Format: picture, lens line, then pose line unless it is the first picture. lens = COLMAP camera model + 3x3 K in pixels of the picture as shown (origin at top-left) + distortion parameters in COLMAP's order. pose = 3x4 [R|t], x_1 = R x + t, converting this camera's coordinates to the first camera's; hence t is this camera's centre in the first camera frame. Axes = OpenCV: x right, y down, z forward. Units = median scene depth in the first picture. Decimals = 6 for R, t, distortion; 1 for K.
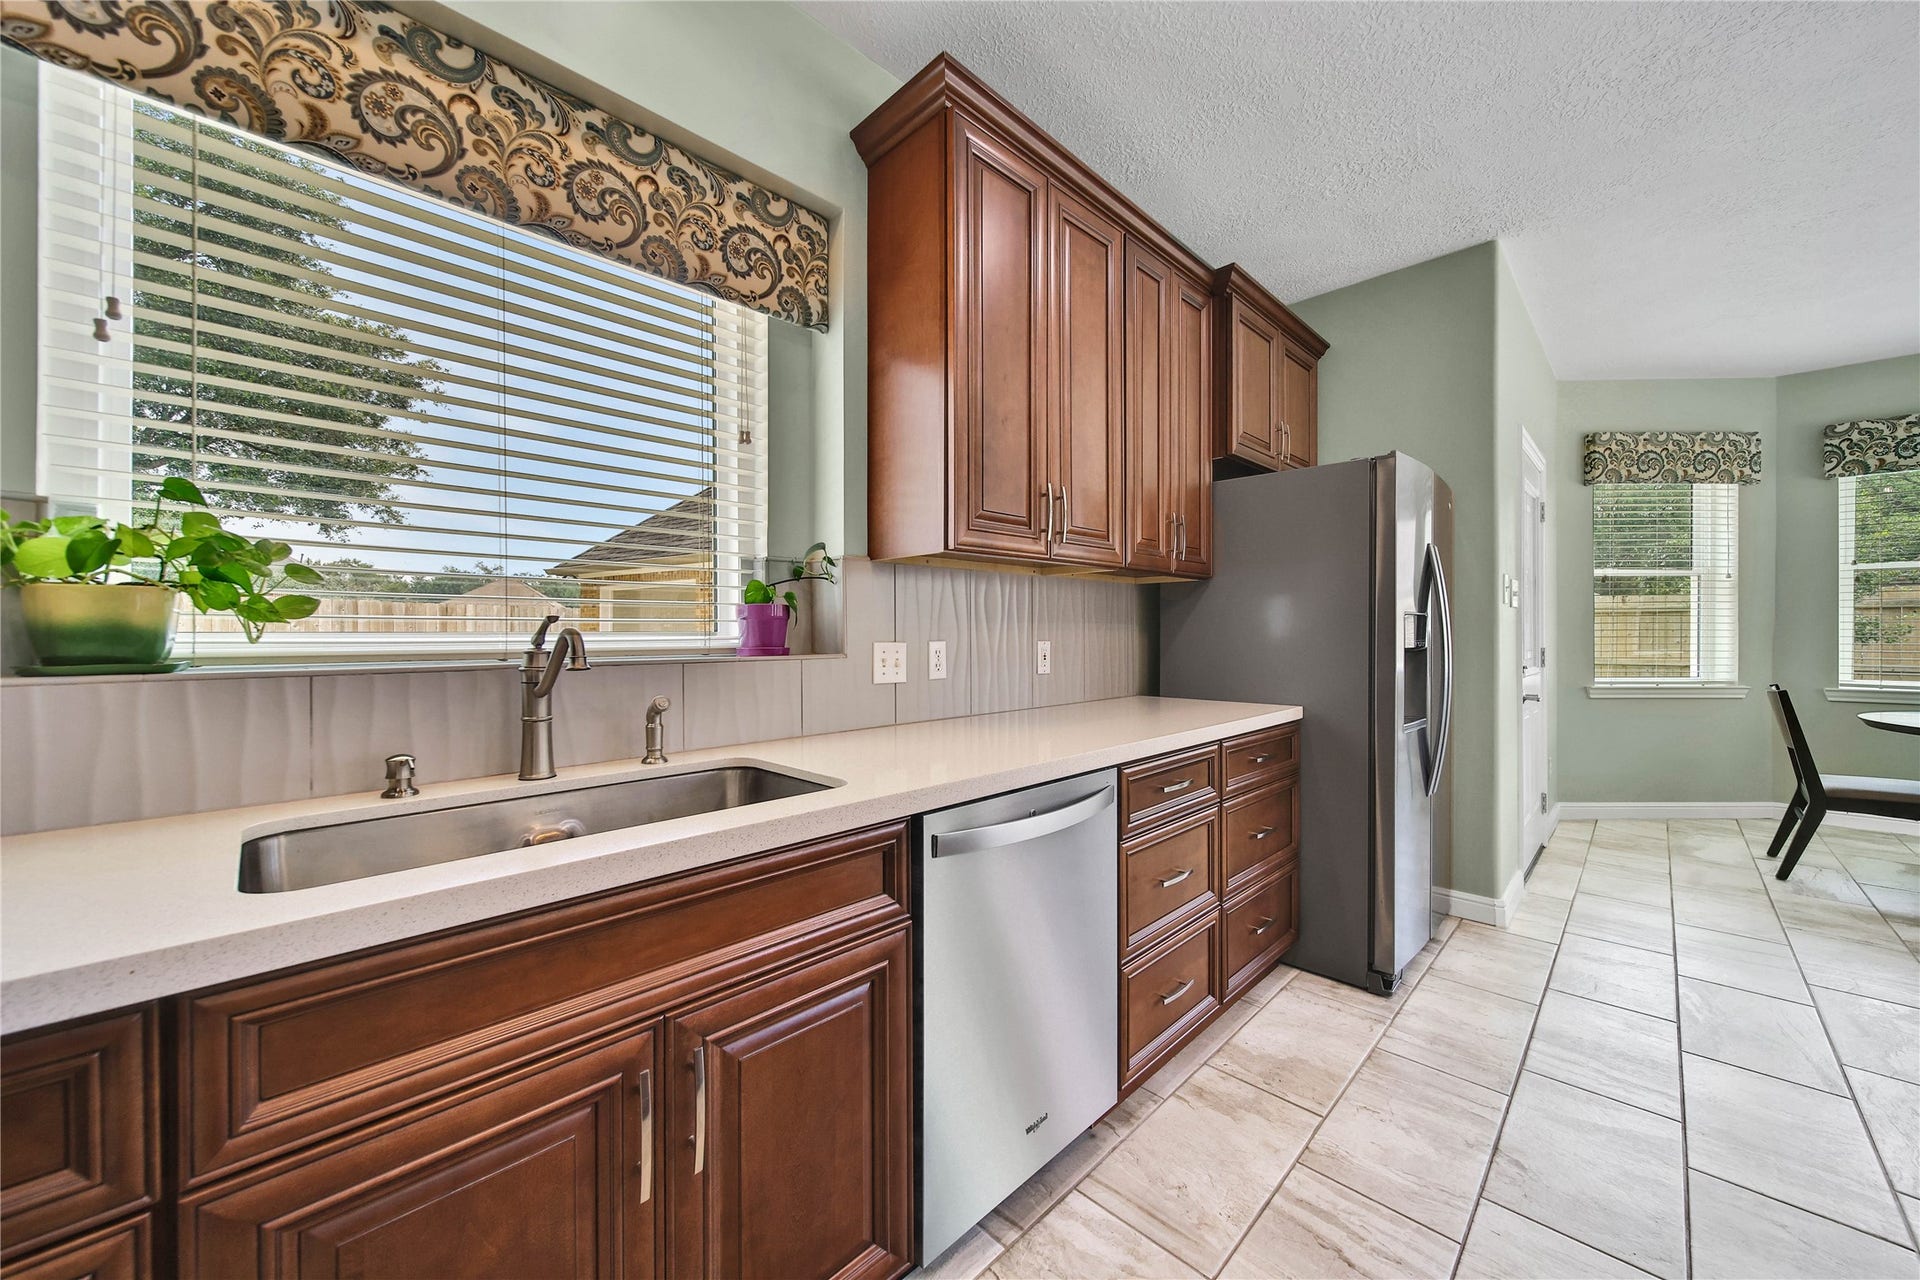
lens RADIAL K [[698.0, 0, 951.6], [0, 698.0, 633.4], [0, 0, 1]] dist [0.000747, -0.001103]
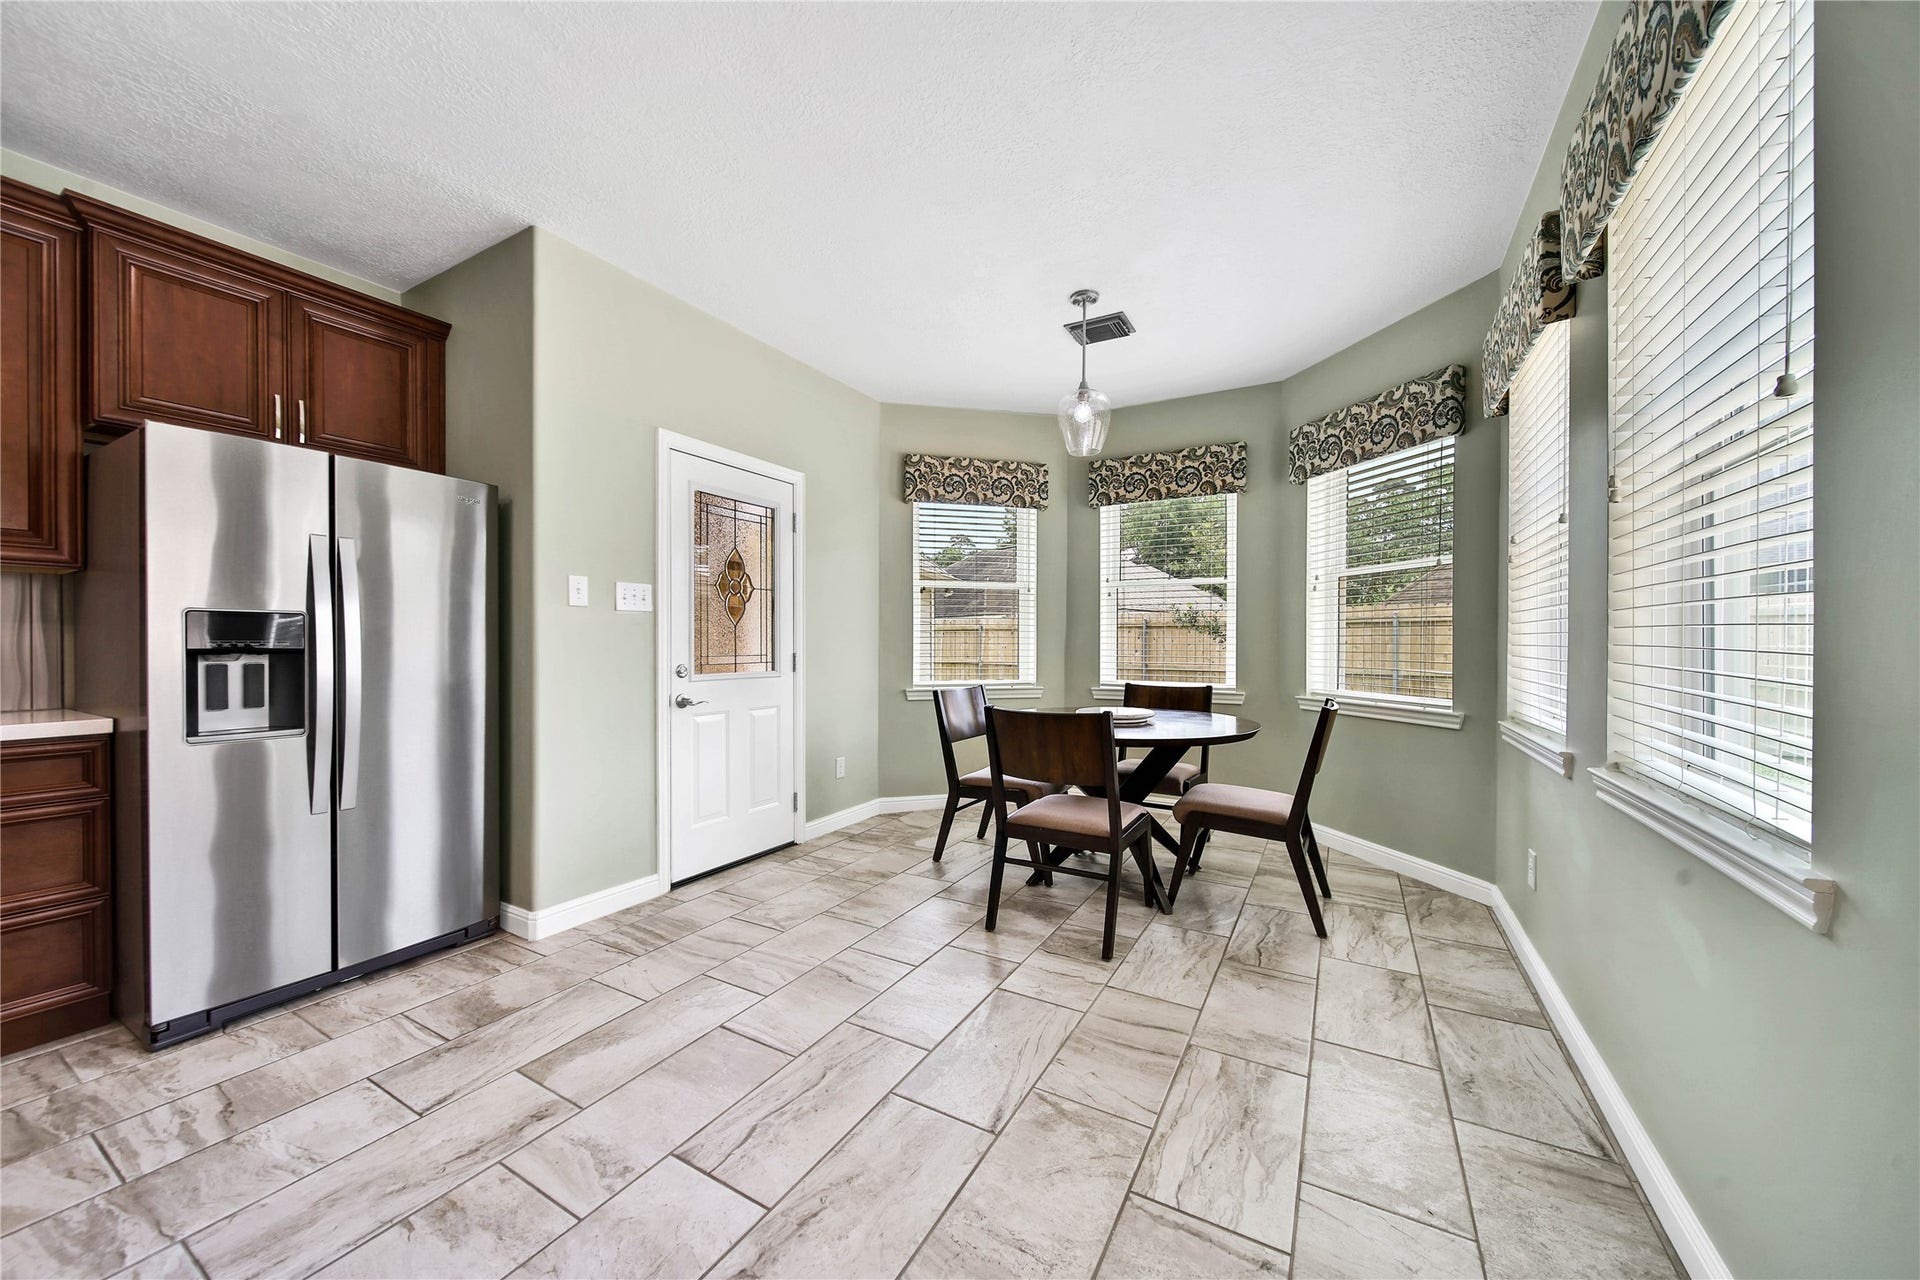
lens RADIAL K [[698.0, 0, 962.5], [0, 698.0, 640.8], [0, 0, 1]] dist [0.000747, -0.001103]
pose [[0.962235, 0.001839, 0.272214, 1.454445], [0.000309, 0.999969, -0.007847, 0.019148], [-0.272220, 0.007635, 0.962205, -0.117632]]
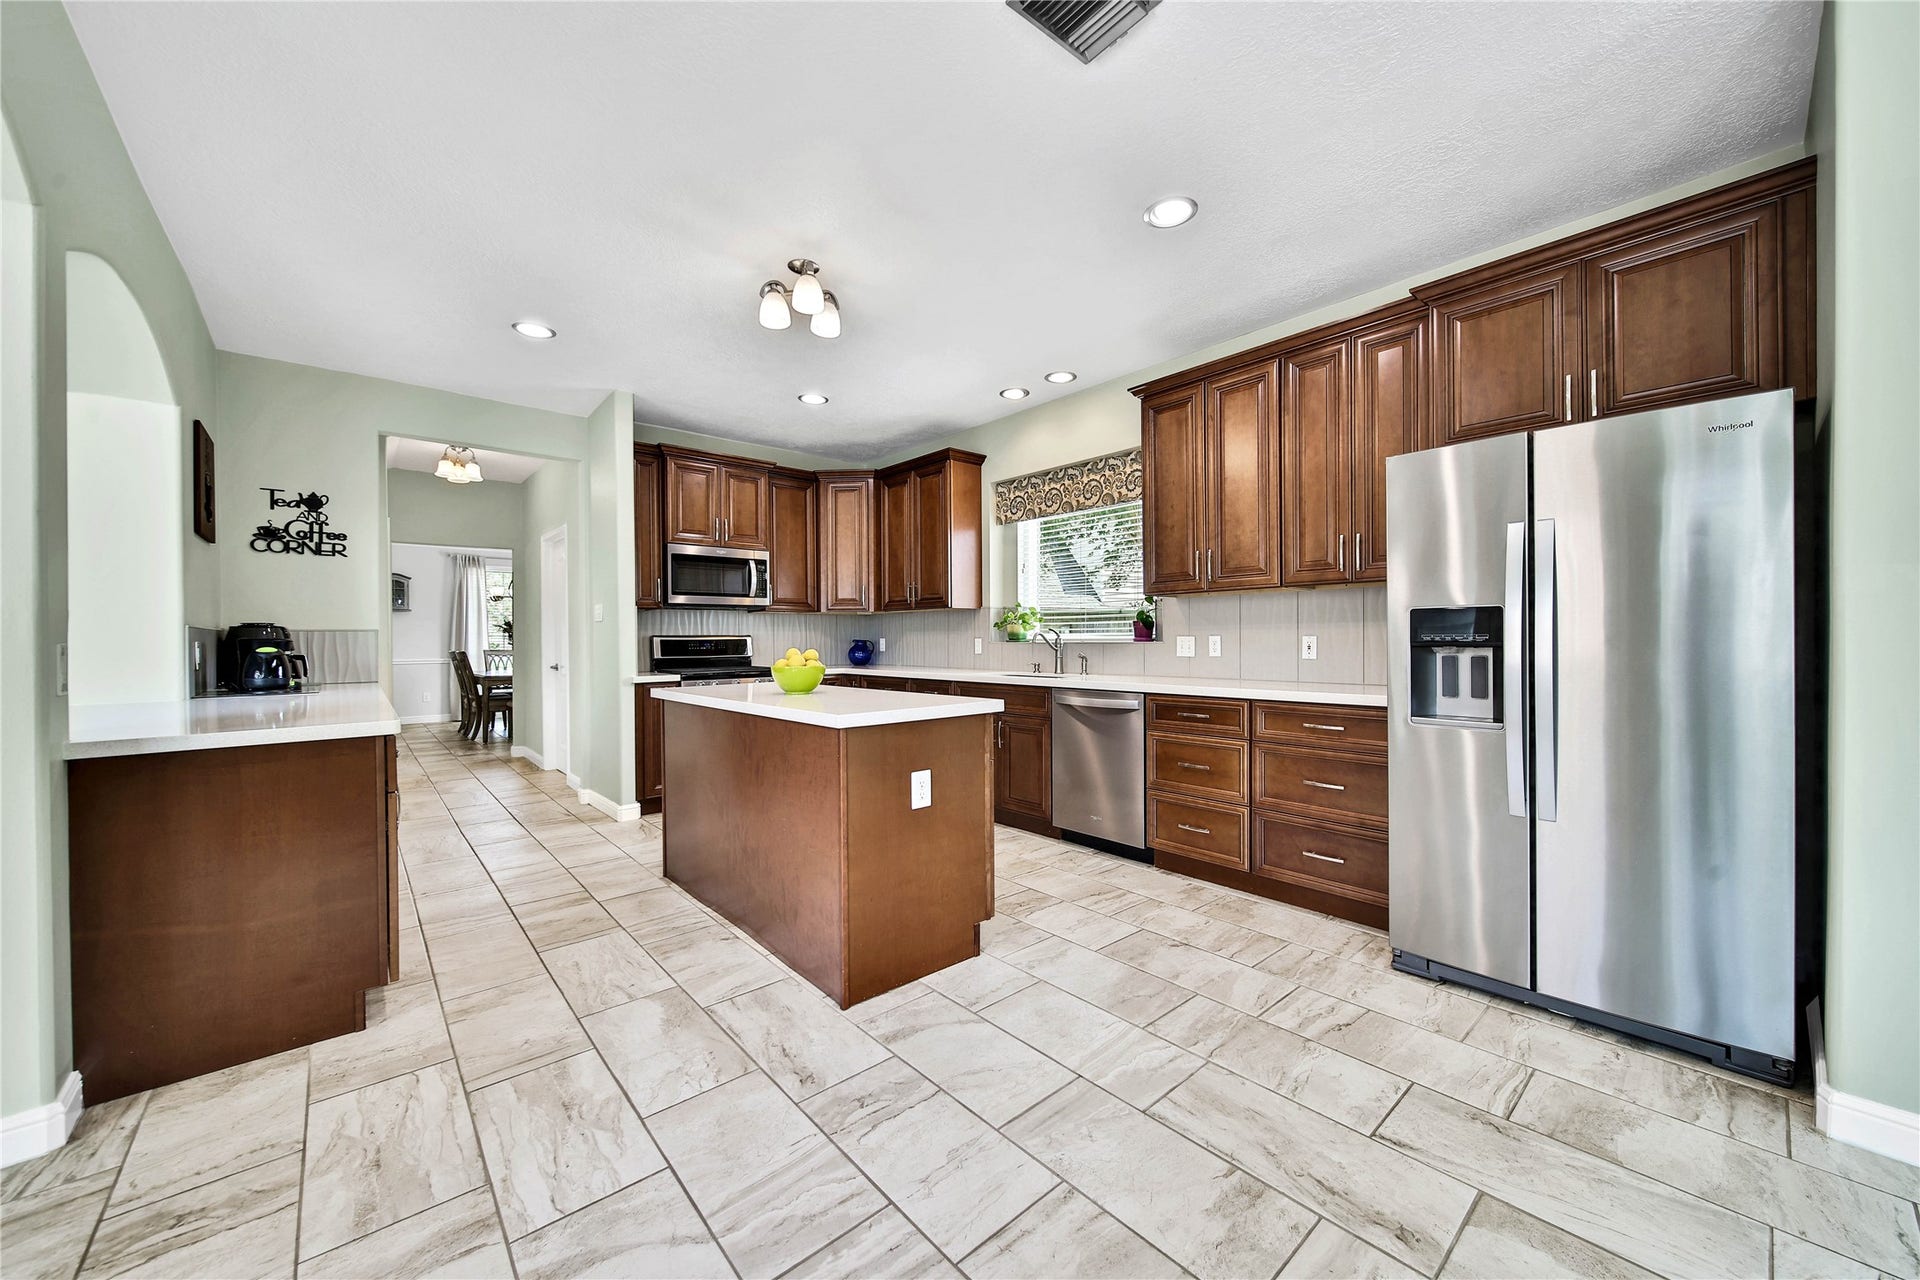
lens RADIAL K [[698.0, 0, 946.1], [0, 698.0, 642.9], [0, 0, 1]] dist [0.000747, -0.001103]
pose [[-0.072163, 0.005505, -0.997378, 1.863453], [0.001689, 0.999984, 0.005397, 0.017266], [0.997391, -0.001295, -0.072171, 0.421791]]
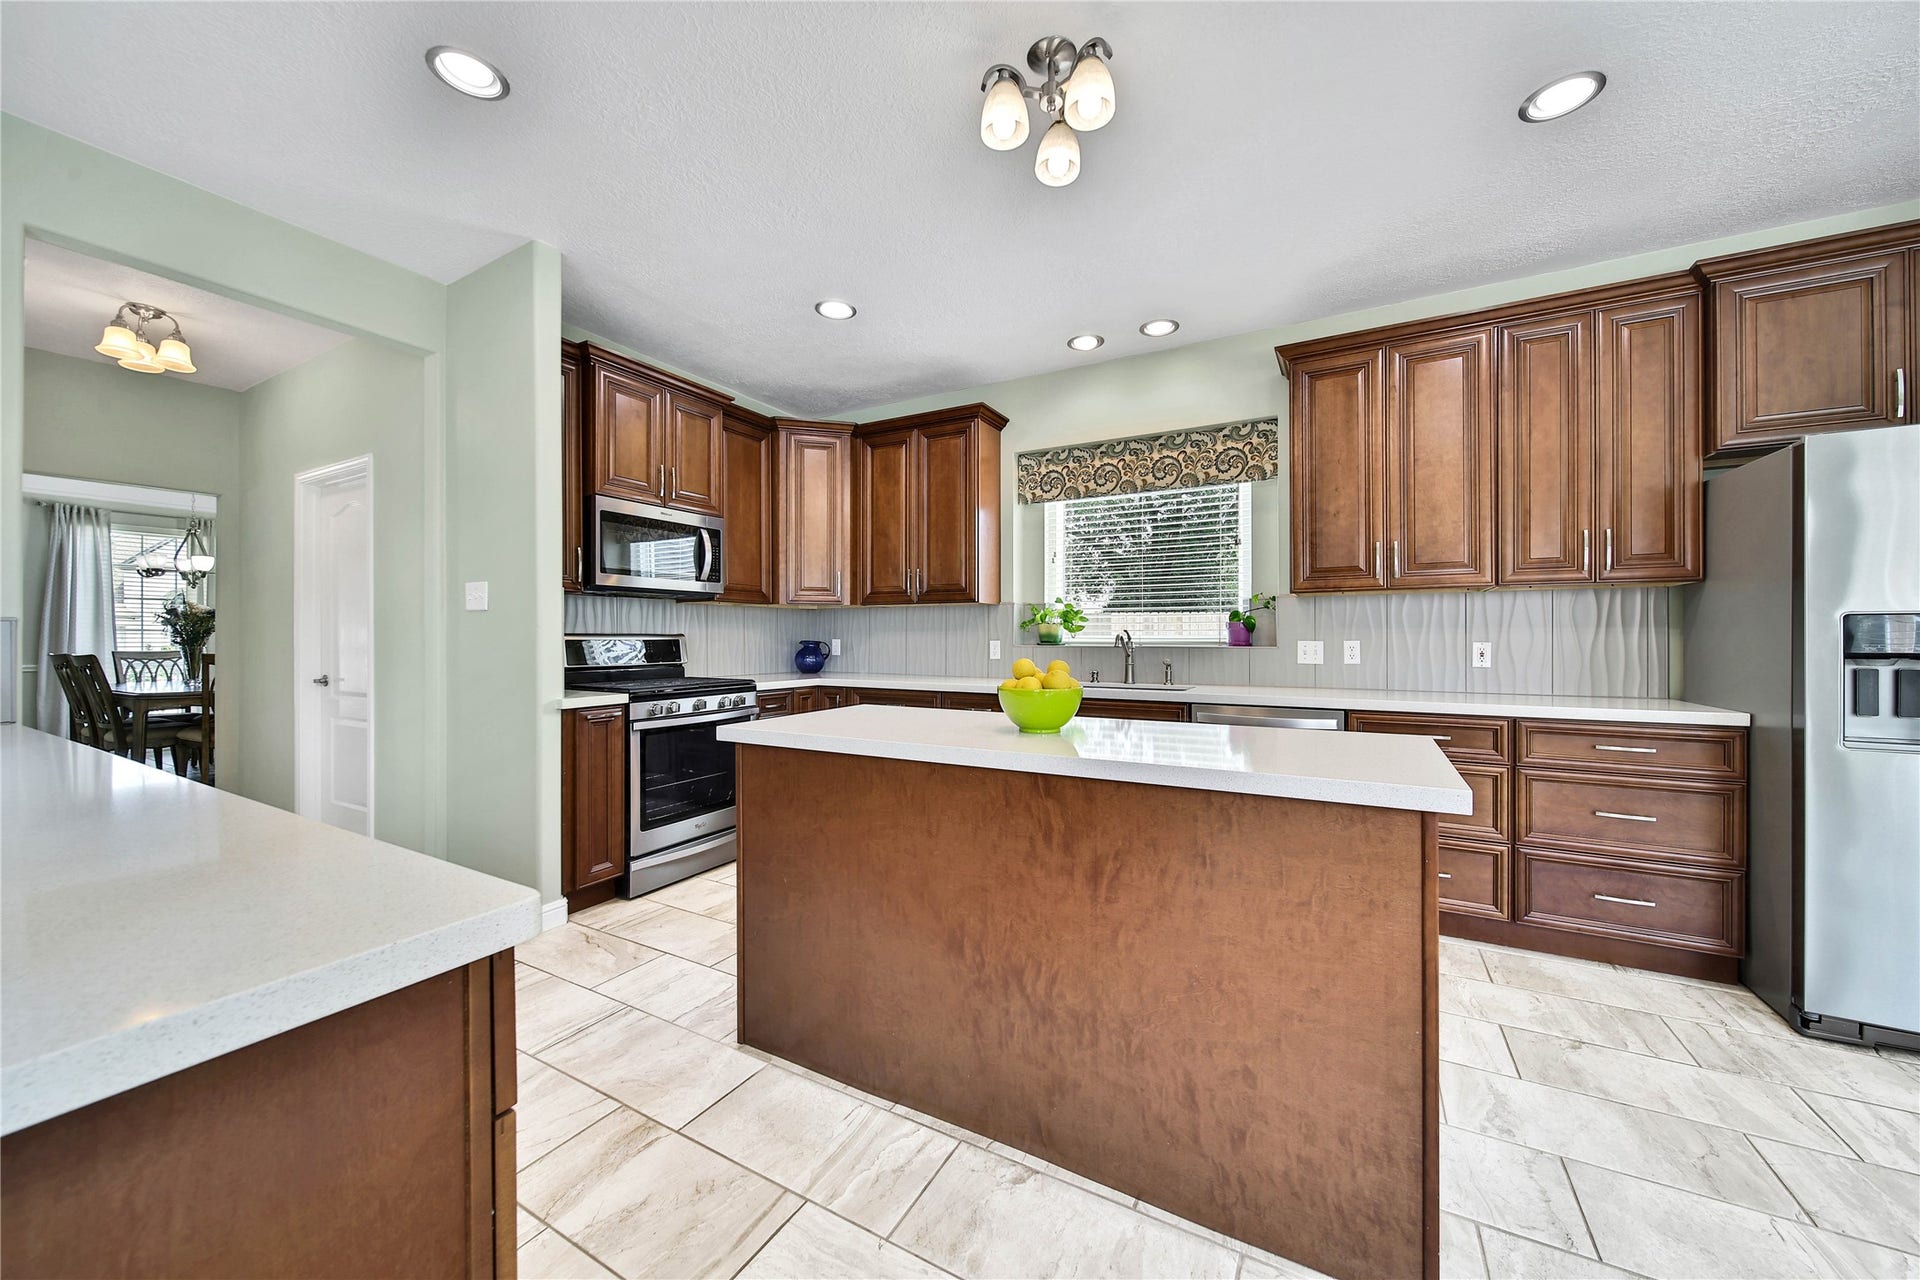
lens RADIAL K [[698.0, 0, 945.0], [0, 698.0, 634.8], [0, 0, 1]] dist [0.000747, -0.001103]
pose [[0.266159, -0.003991, -0.963921, 1.289669], [-0.004841, 0.999973, -0.005477, 0.010299], [0.963917, 0.006124, 0.266132, -0.346502]]
